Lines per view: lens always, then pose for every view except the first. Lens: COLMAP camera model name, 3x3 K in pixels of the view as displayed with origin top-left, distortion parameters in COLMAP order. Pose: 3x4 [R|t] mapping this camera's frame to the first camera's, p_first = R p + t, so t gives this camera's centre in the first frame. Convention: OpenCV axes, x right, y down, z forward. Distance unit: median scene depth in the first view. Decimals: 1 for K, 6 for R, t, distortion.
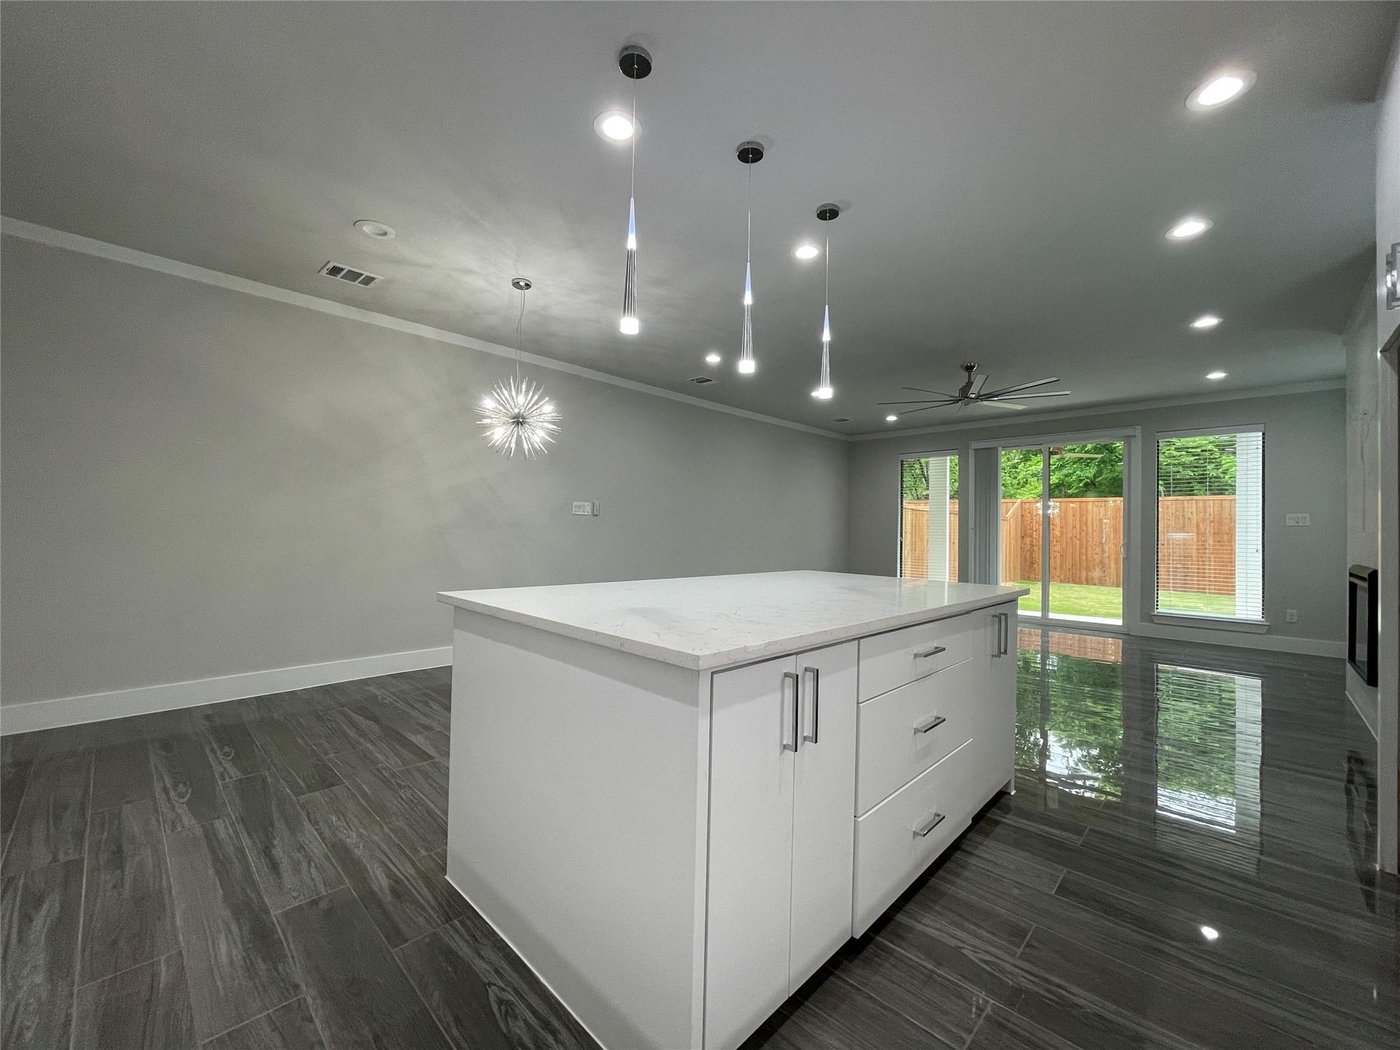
lens RADIAL K [[569.1, 0, 702.6], [0, 569.1, 526.1], [0, 0, 1]] dist [0.003966, -0.002185]
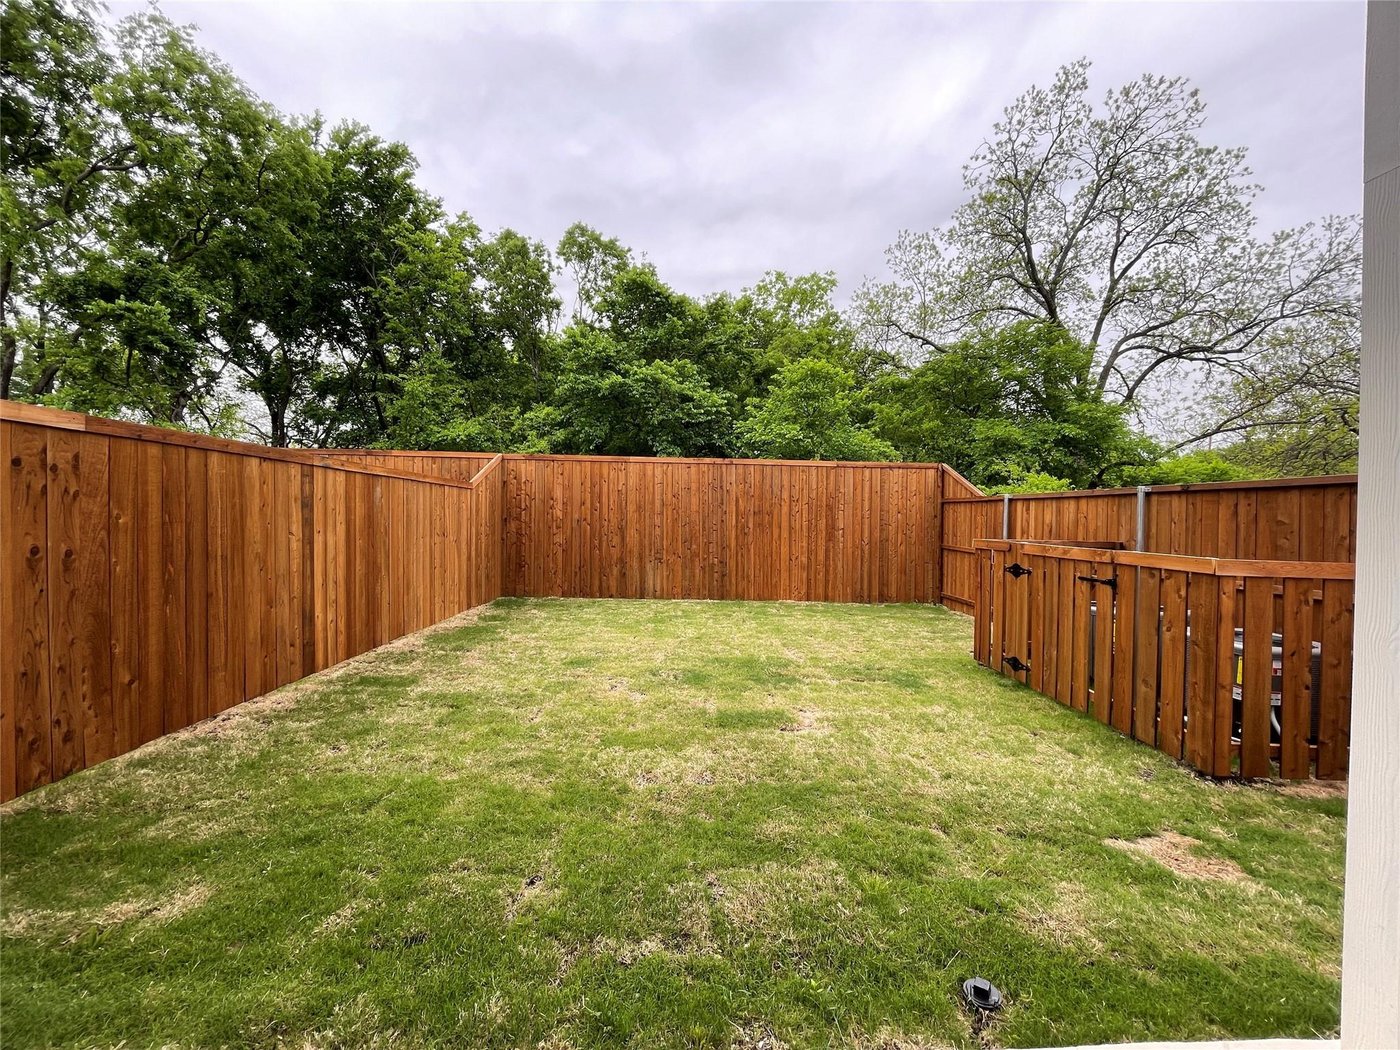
lens RADIAL K [[569.1, 0, 700.5], [0, 569.1, 530.3], [0, 0, 1]] dist [0.003966, -0.002185]
pose [[0.711704, -0.023954, 0.702071, 0.313579], [-0.006858, 0.999134, 0.041043, 0.005112], [-0.702446, -0.034025, 0.710923, 0.478485]]
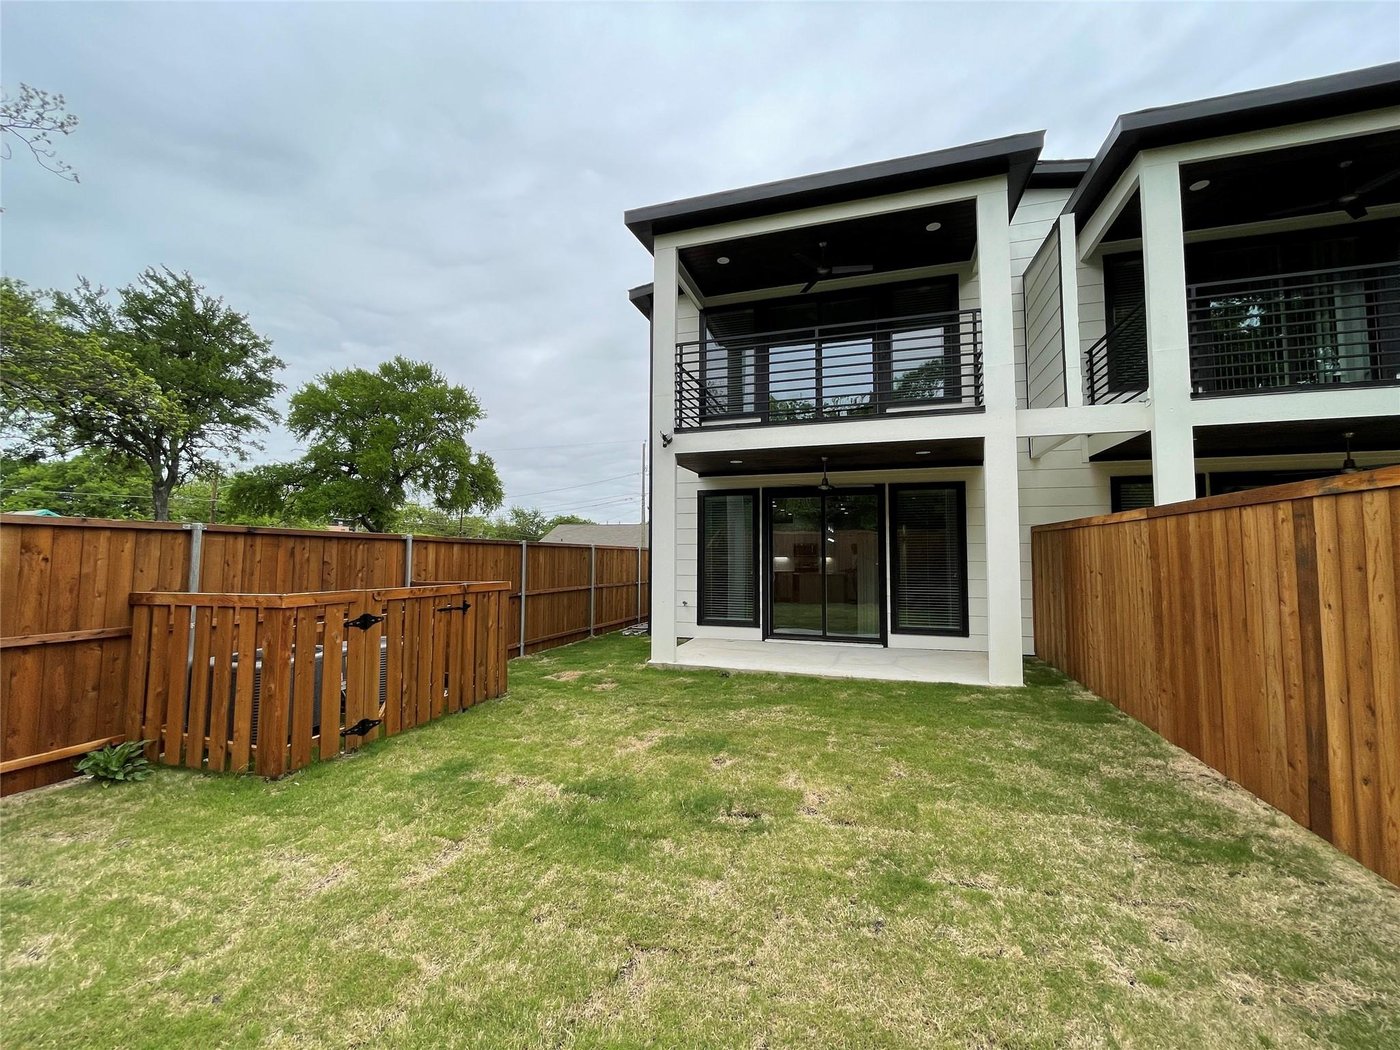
lens RADIAL K [[569.1, 0, 699.6], [0, 569.1, 521.1], [0, 0, 1]] dist [0.003966, -0.002185]
pose [[-0.894738, -0.044463, -0.444372, 0.524792], [-0.012543, 0.997141, -0.074517, 0.007564], [0.446415, -0.061100, -0.892738, 0.757678]]
